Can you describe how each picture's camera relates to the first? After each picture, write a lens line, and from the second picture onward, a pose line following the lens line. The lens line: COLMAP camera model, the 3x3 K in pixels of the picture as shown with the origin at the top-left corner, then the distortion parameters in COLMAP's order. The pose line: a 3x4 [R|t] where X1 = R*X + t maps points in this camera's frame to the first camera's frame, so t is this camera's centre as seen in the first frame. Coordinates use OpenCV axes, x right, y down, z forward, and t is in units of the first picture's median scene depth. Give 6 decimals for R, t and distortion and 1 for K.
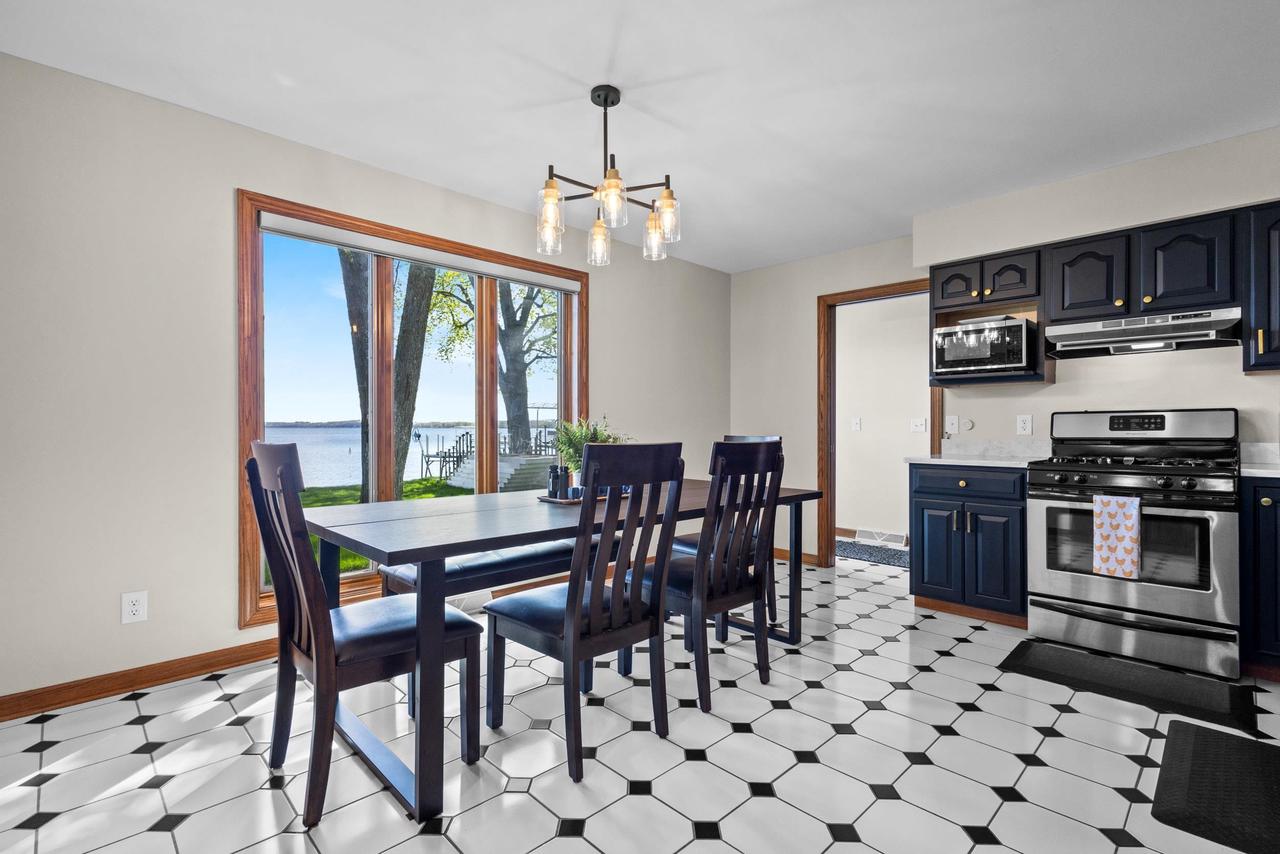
lens RADIAL K [[585.5, 0, 640.0], [0, 585.5, 427.0], [0, 0, 1]] dist [0.008751, 0.000059]
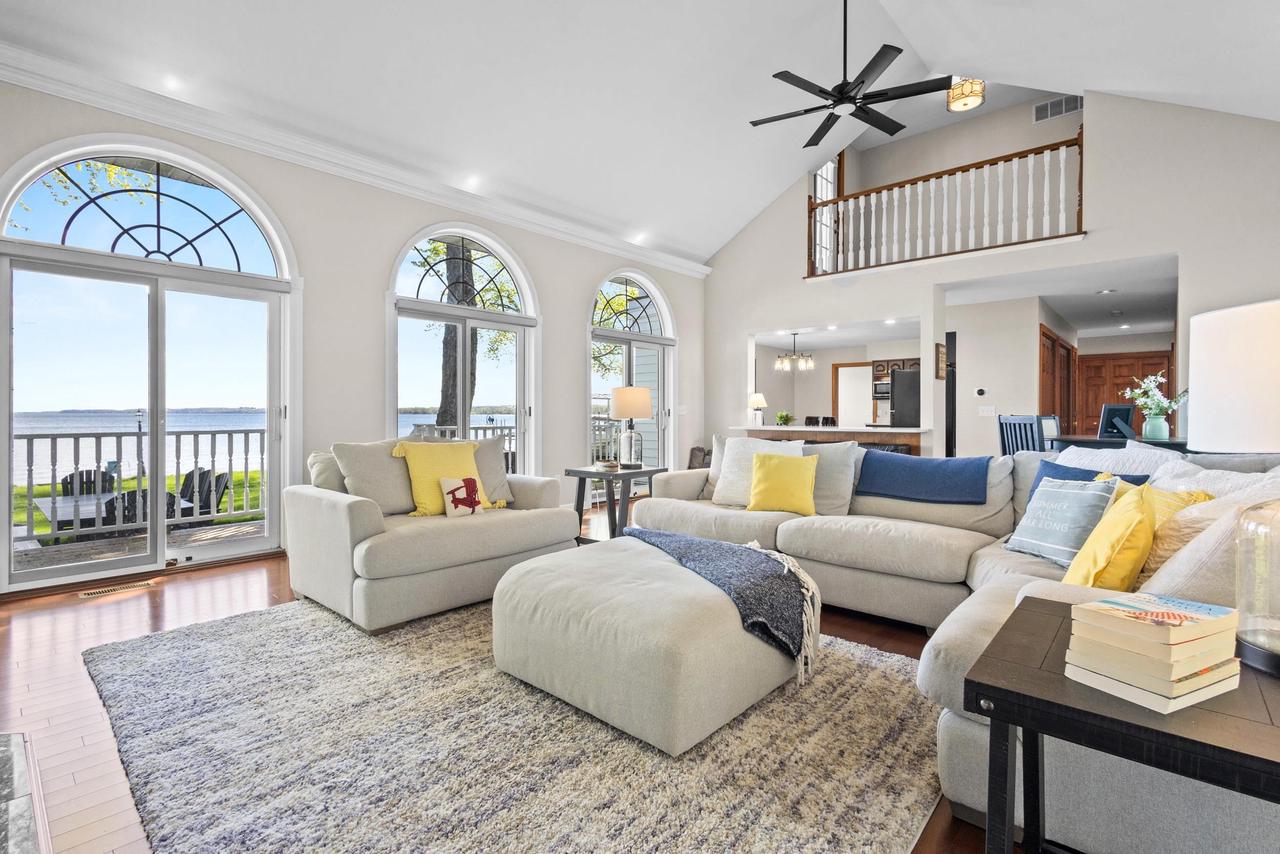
lens RADIAL K [[580.9, 0, 640.0], [0, 580.9, 427.0], [0, 0, 1]] dist [0.011533, -0.000778]
pose [[0.997667, -0.003137, 0.068193, -1.013229], [0.001263, 0.999621, 0.027501, -0.013895], [-0.068254, -0.027351, 0.997293, -2.146018]]
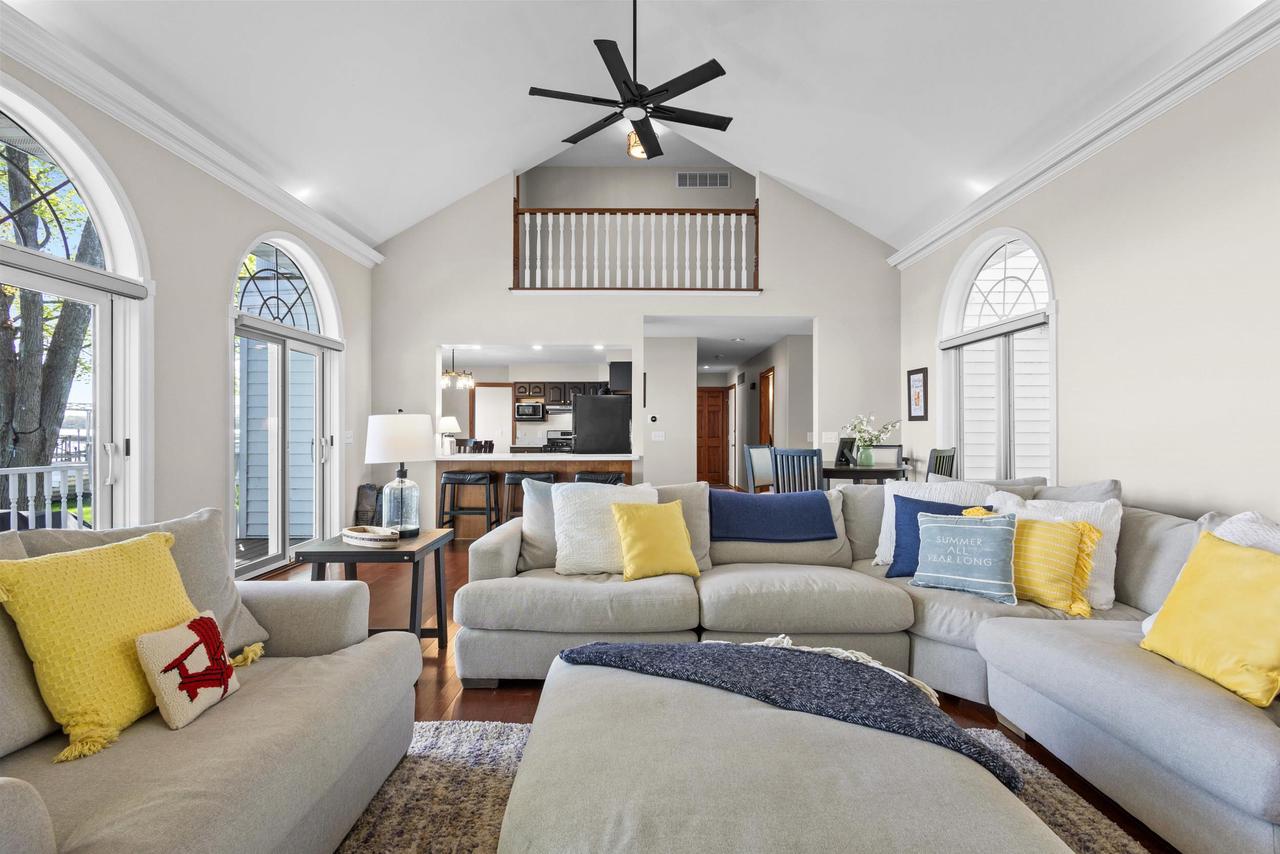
lens RADIAL K [[582.3, 0, 634.1], [0, 582.3, 432.7], [0, 0, 1]] dist [0.018637, 0.000099]
pose [[0.704417, -0.005673, 0.709764, -1.319194], [-0.002329, 0.999944, 0.010303, -0.048677], [-0.709783, -0.008911, 0.704364, -1.703190]]
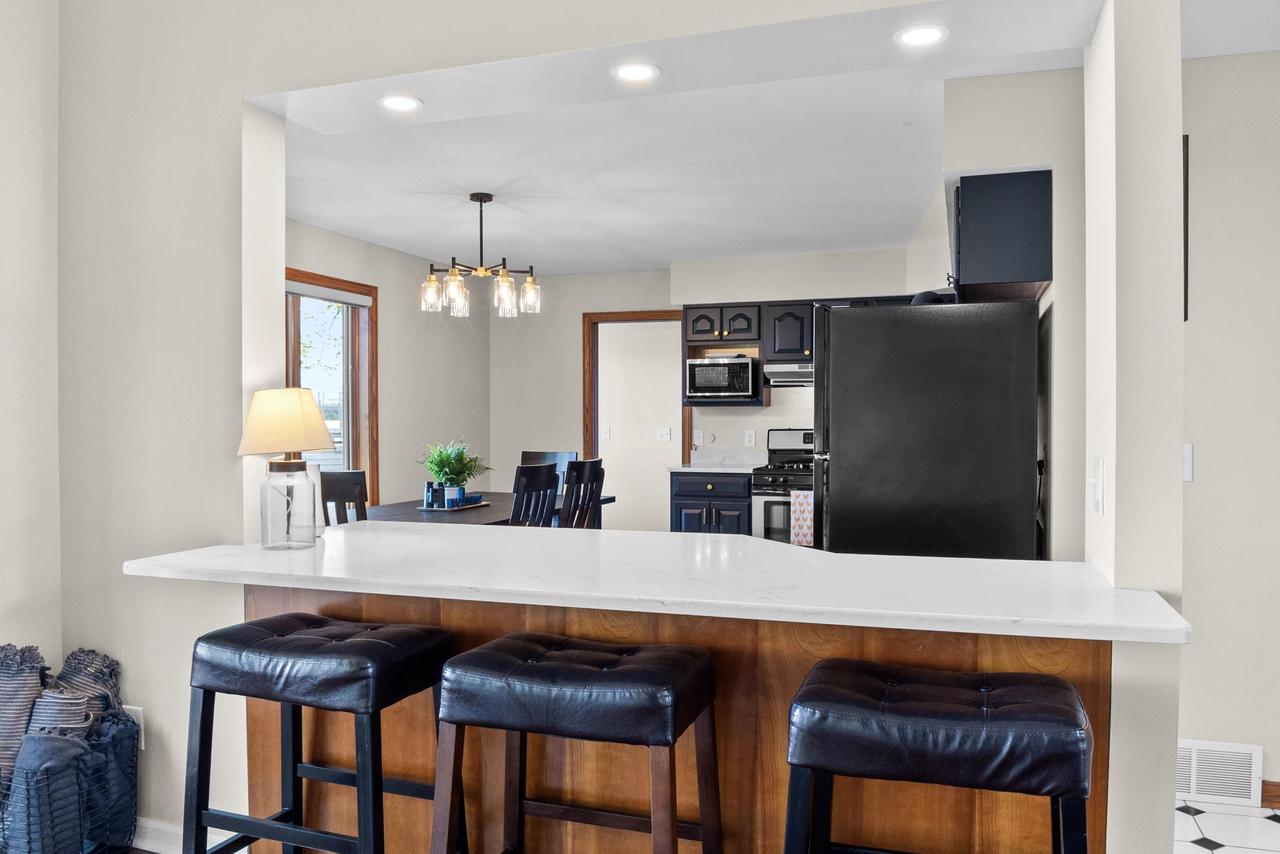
lens RADIAL K [[968.5, 0, 640.0], [0, 968.5, 427.0], [0, 0, 1]] dist [0.001844, -0.000029]
pose [[0.892119, -0.006368, 0.451756, -0.514568], [0.001359, 0.999934, 0.011413, -0.055465], [-0.451799, -0.009568, 0.892069, -0.774996]]
